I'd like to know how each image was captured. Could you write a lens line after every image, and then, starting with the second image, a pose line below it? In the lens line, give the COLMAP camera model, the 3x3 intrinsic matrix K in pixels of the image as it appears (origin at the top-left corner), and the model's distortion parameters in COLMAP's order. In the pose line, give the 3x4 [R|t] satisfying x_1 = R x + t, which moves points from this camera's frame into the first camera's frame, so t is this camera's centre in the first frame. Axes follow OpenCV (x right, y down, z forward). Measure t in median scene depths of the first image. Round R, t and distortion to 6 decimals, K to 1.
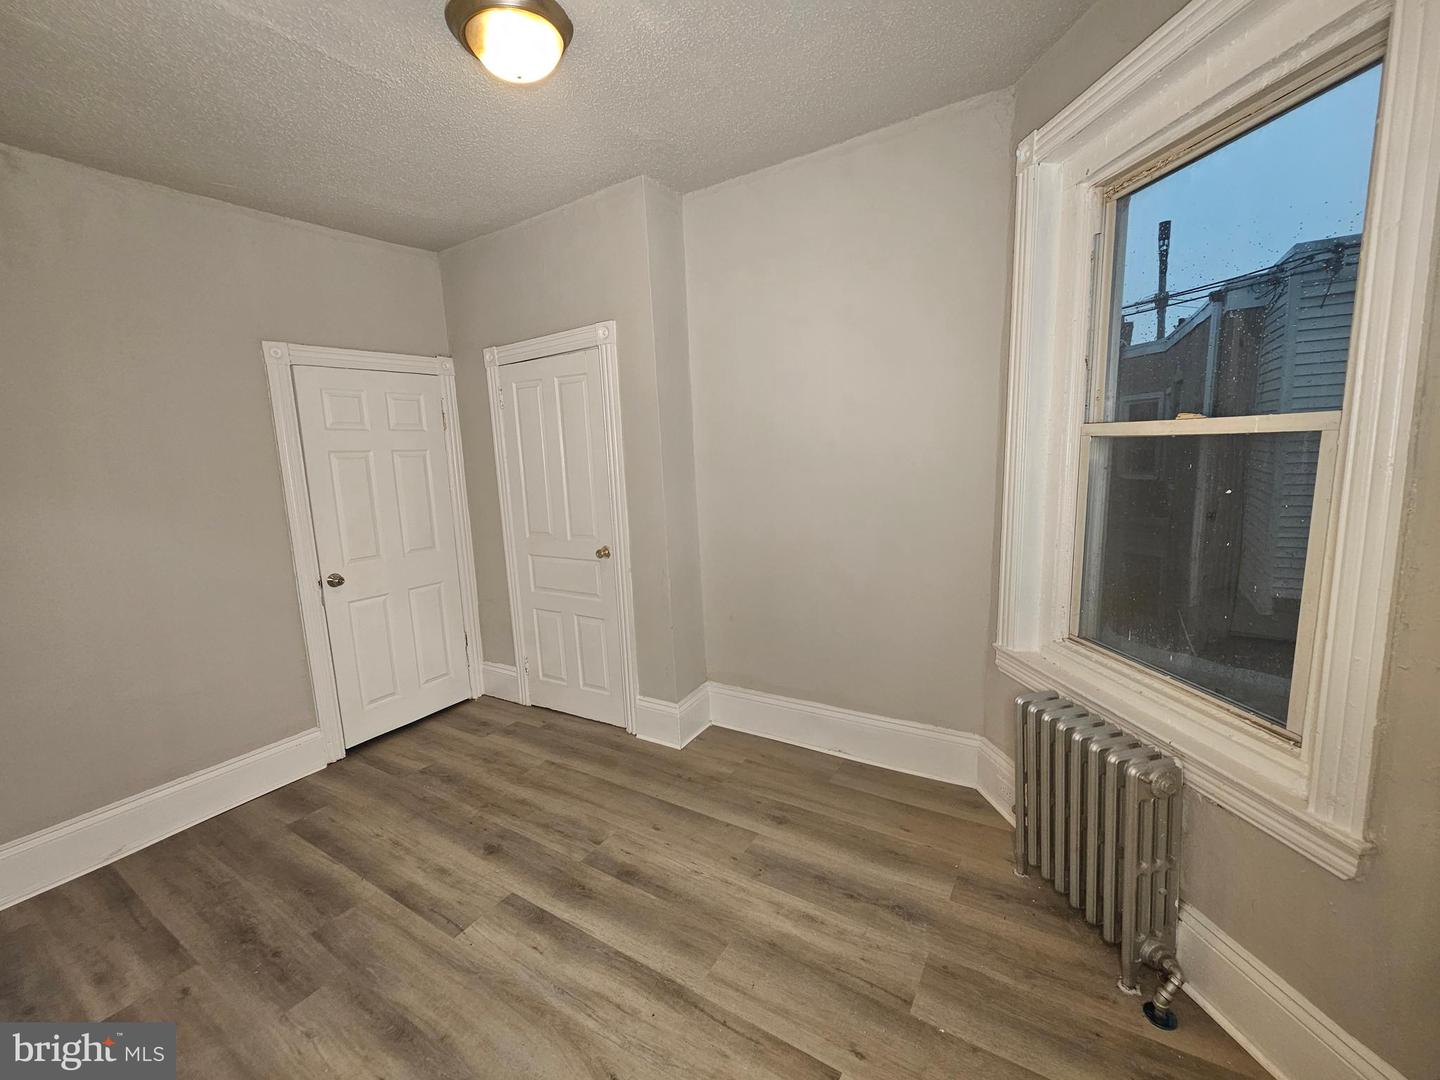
lens RADIAL K [[586.0, 0, 721.3], [0, 586.0, 538.5], [0, 0, 1]] dist [-0.000613, -0.000224]
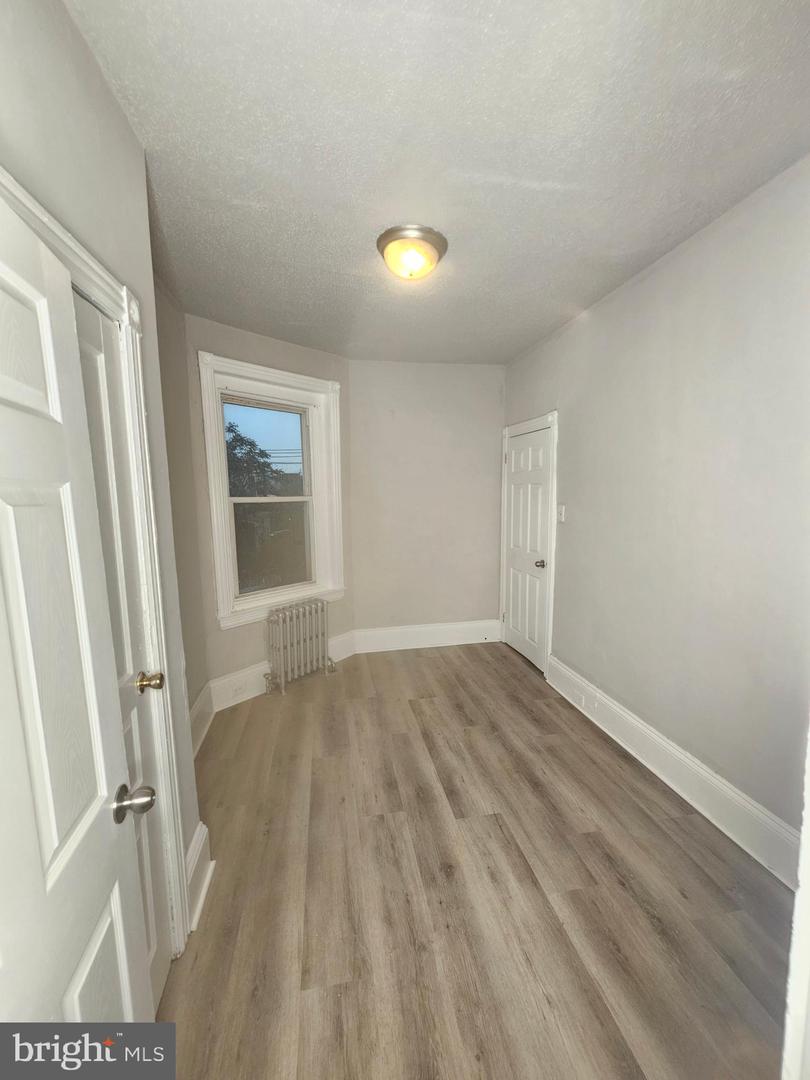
lens RADIAL K [[439.5, 0, 404.6], [0, 439.5, 537.2], [0, 0, 1]] dist [-0.000613, -0.000224]
pose [[-0.671524, -0.013953, 0.740852, -1.012691], [0.167230, 0.971173, 0.169872, -0.213471], [-0.721866, 0.237966, -0.649833, 1.581218]]
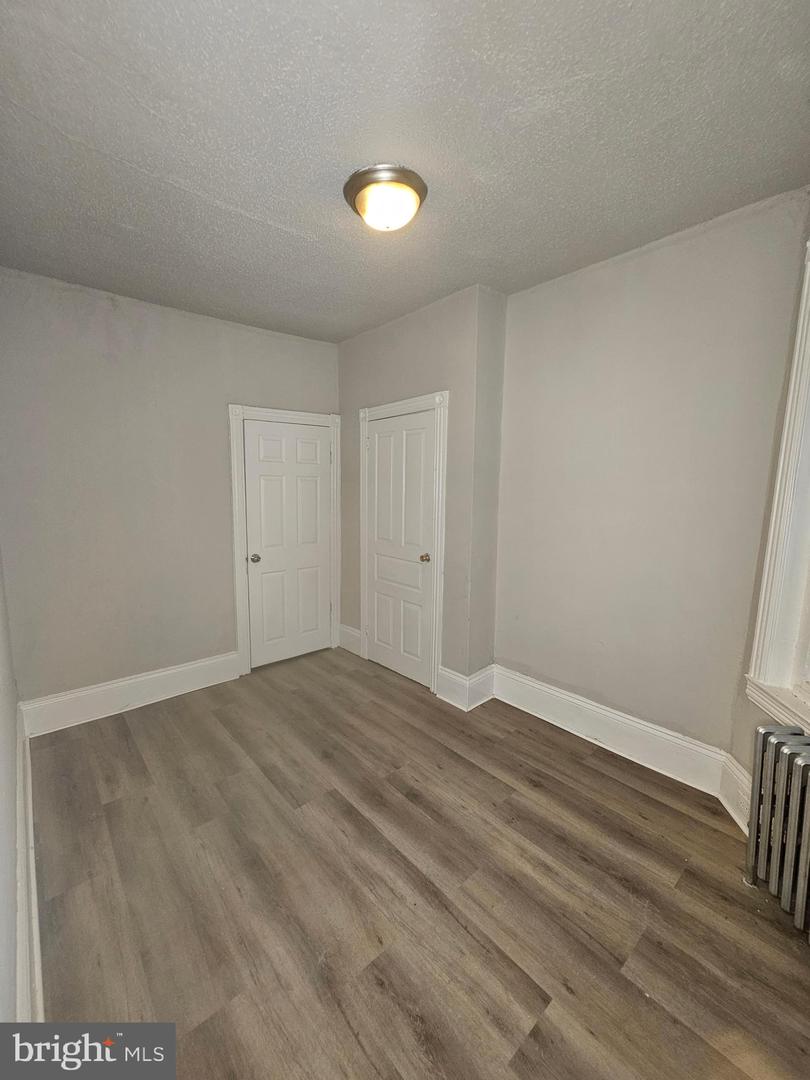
lens RADIAL K [[439.5, 0, 406.5], [0, 439.5, 539.8], [0, 0, 1]] dist [-0.000613, -0.000224]
pose [[0.956910, 0.090752, -0.275840, 0.053604], [-0.094577, 0.995517, -0.000566, -0.019699], [0.274552, 0.026630, 0.961203, -0.006133]]
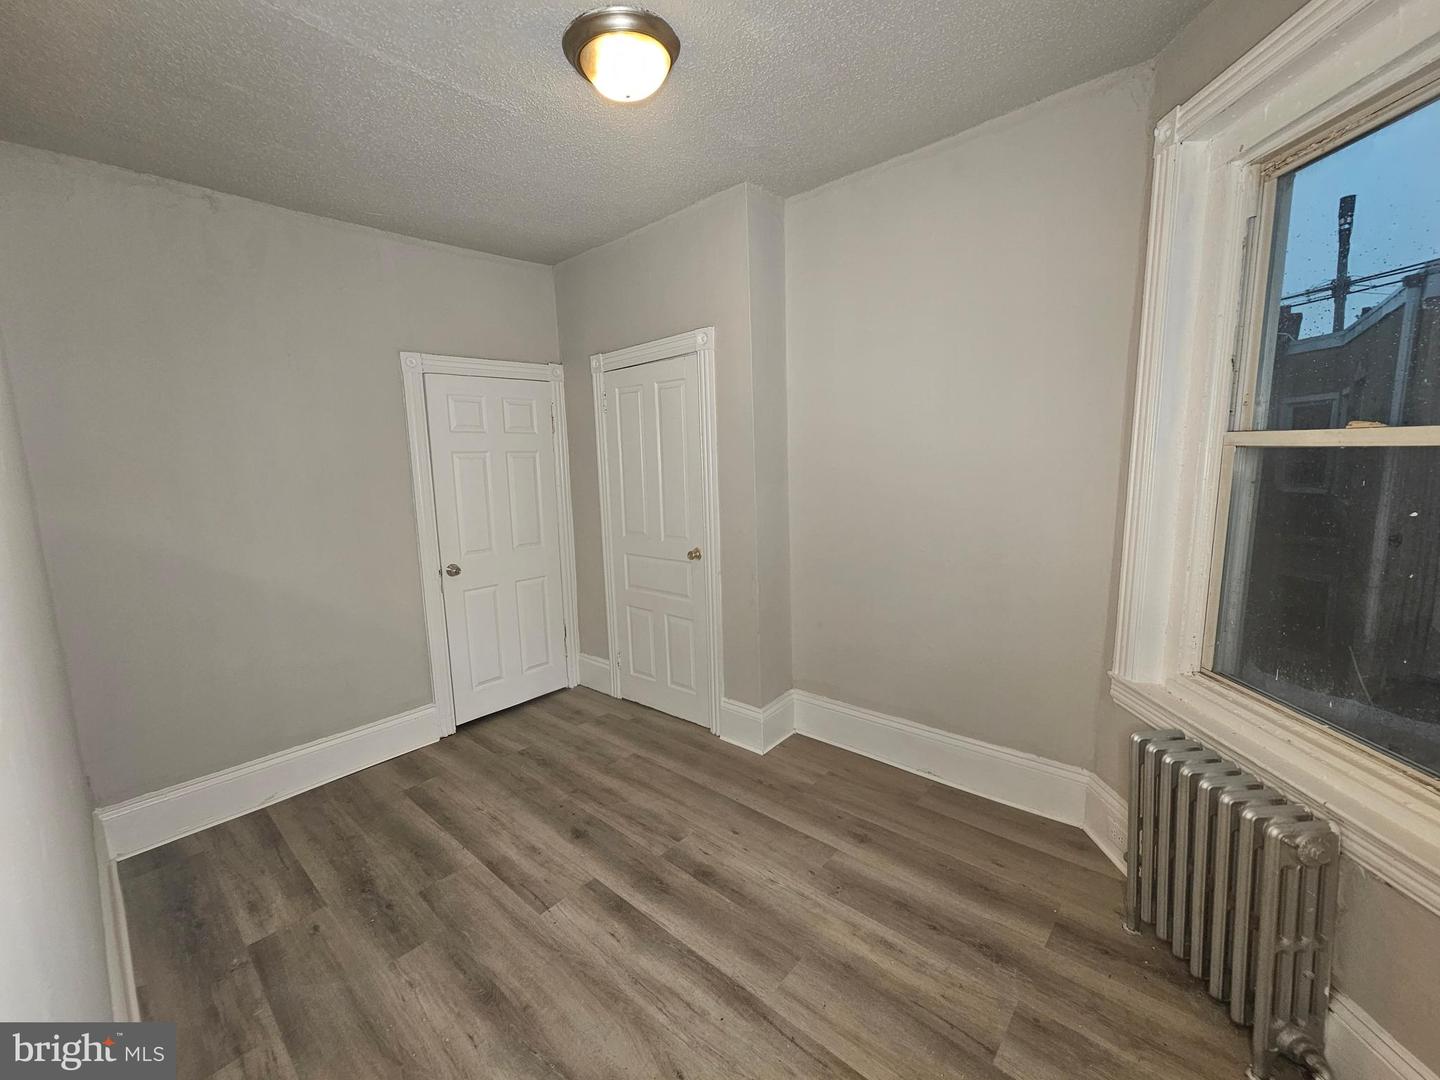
lens RADIAL K [[586.0, 0, 722.1], [0, 586.0, 538.4], [0, 0, 1]] dist [-0.000613, -0.000224]
pose [[0.986408, 0.035601, -0.160408, 0.011996], [-0.036281, 0.999341, -0.001312, -0.005772], [0.160256, 0.007114, 0.987050, 0.003573]]
